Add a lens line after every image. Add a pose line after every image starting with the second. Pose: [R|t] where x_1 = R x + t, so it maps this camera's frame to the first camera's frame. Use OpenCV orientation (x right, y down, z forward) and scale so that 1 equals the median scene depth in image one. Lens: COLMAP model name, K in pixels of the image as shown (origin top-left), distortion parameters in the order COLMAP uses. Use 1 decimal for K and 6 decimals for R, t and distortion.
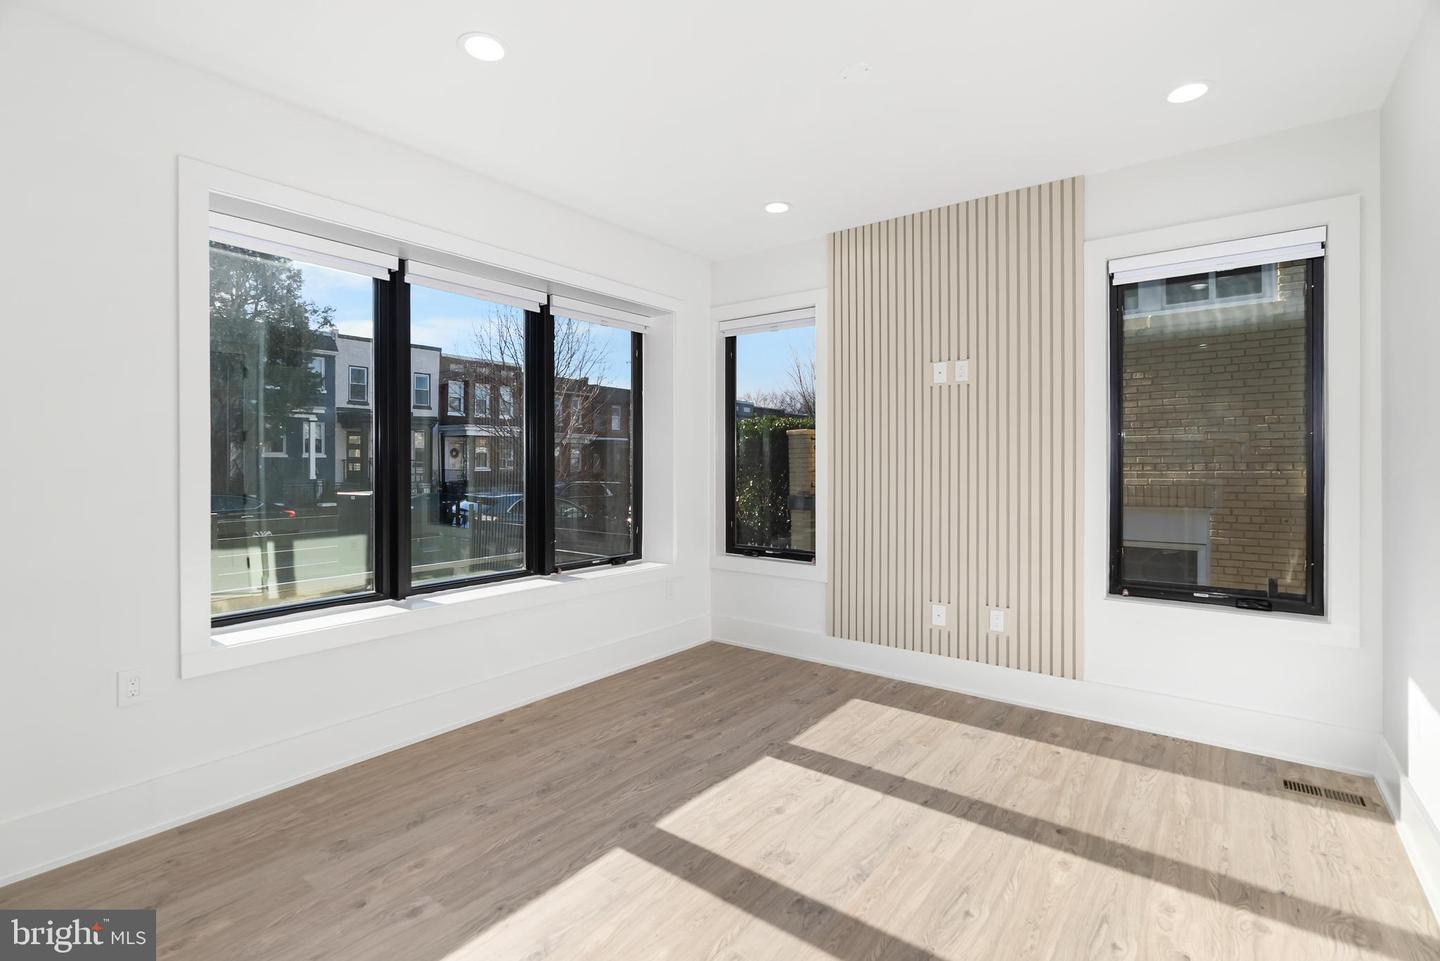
lens RADIAL K [[658.2, 0, 720.2], [0, 658.2, 461.8], [0, 0, 1]] dist [0.000121, 0.001003]
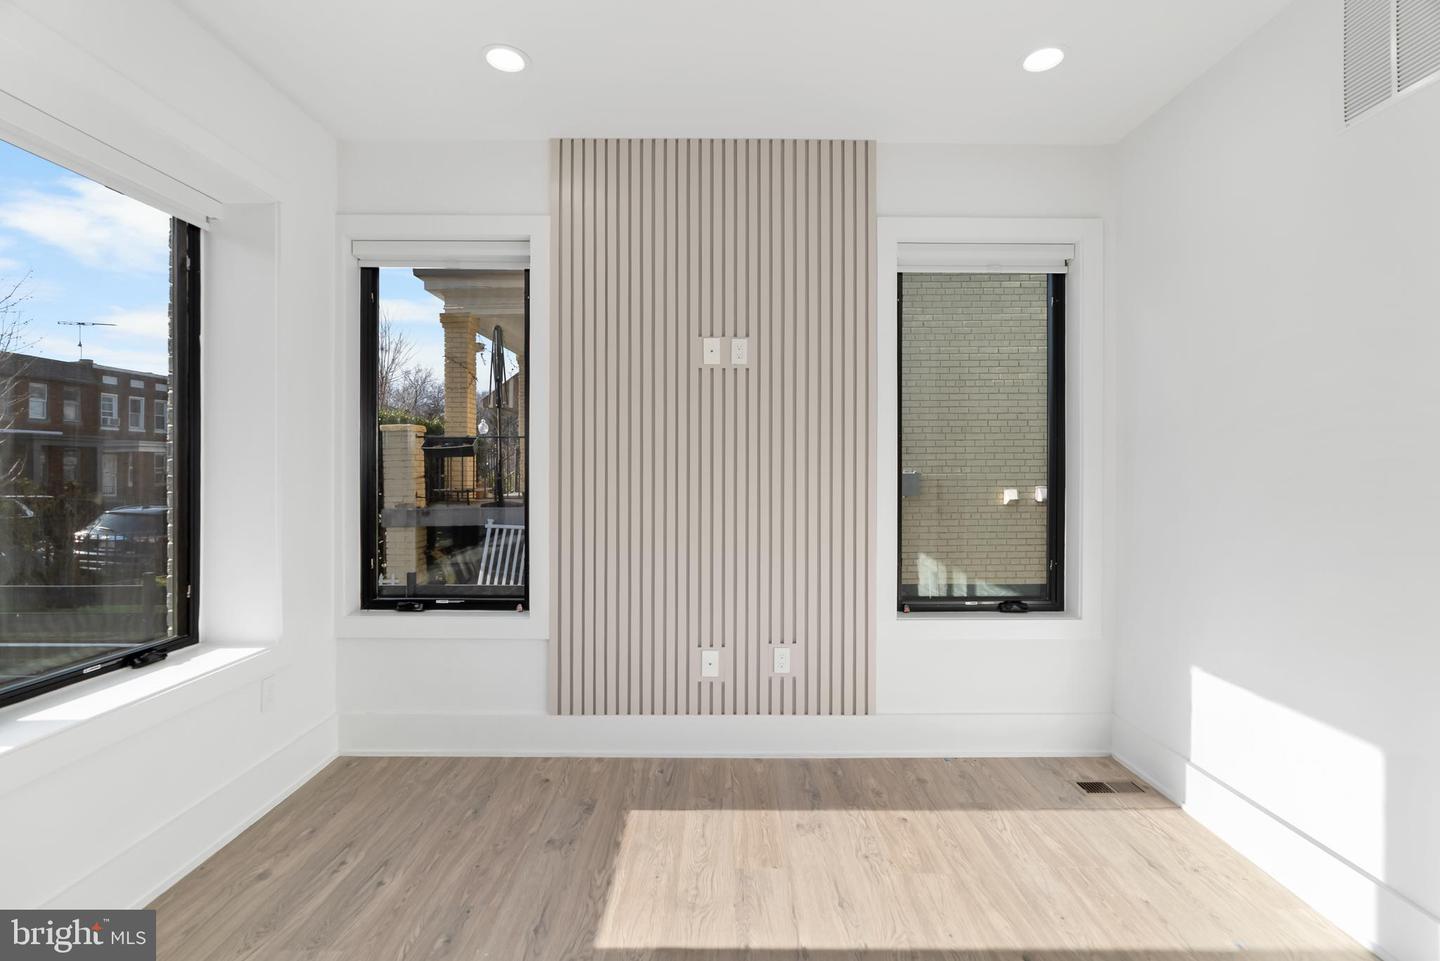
lens RADIAL K [[651.9, 0, 716.1], [0, 651.9, 467.9], [0, 0, 1]] dist [-0.010425, 0.000585]
pose [[0.793515, 0.000703, 0.608550, -0.138176], [-0.002147, 0.999996, 0.001645, 0.001204], [-0.608547, -0.002611, 0.793513, 0.411724]]
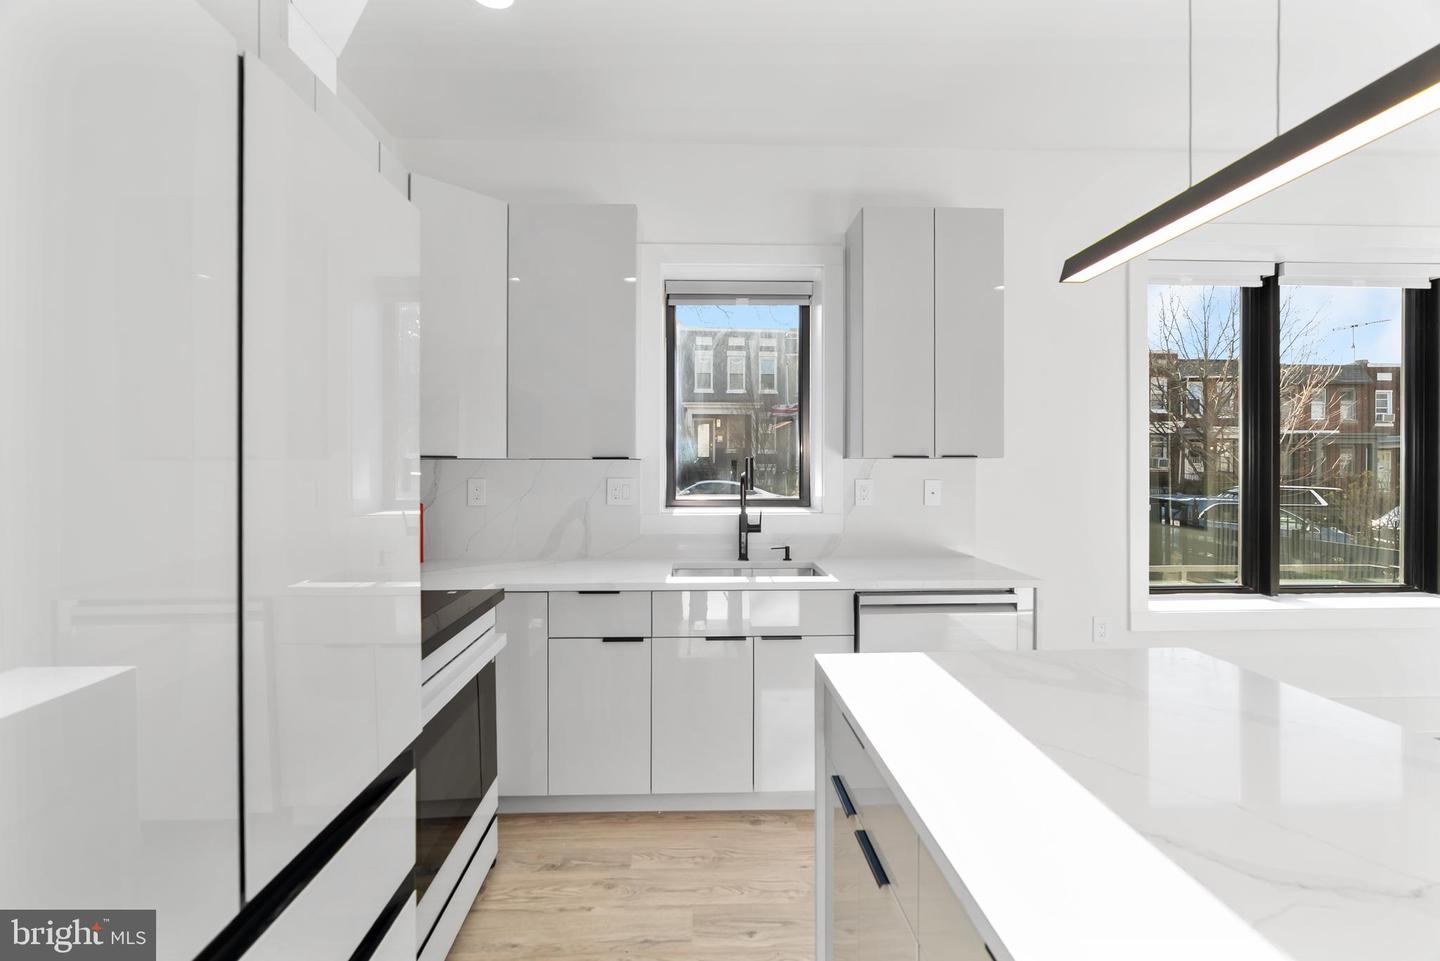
lens RADIAL K [[658.2, 0, 720.2], [0, 658.2, 461.8], [0, 0, 1]] dist [0.000121, 0.001003]
pose [[0.639587, -0.000376, -0.768719, -0.202019], [0.000564, 1.000000, -0.000019, -0.000261], [0.768719, -0.000422, 0.639587, -0.260508]]
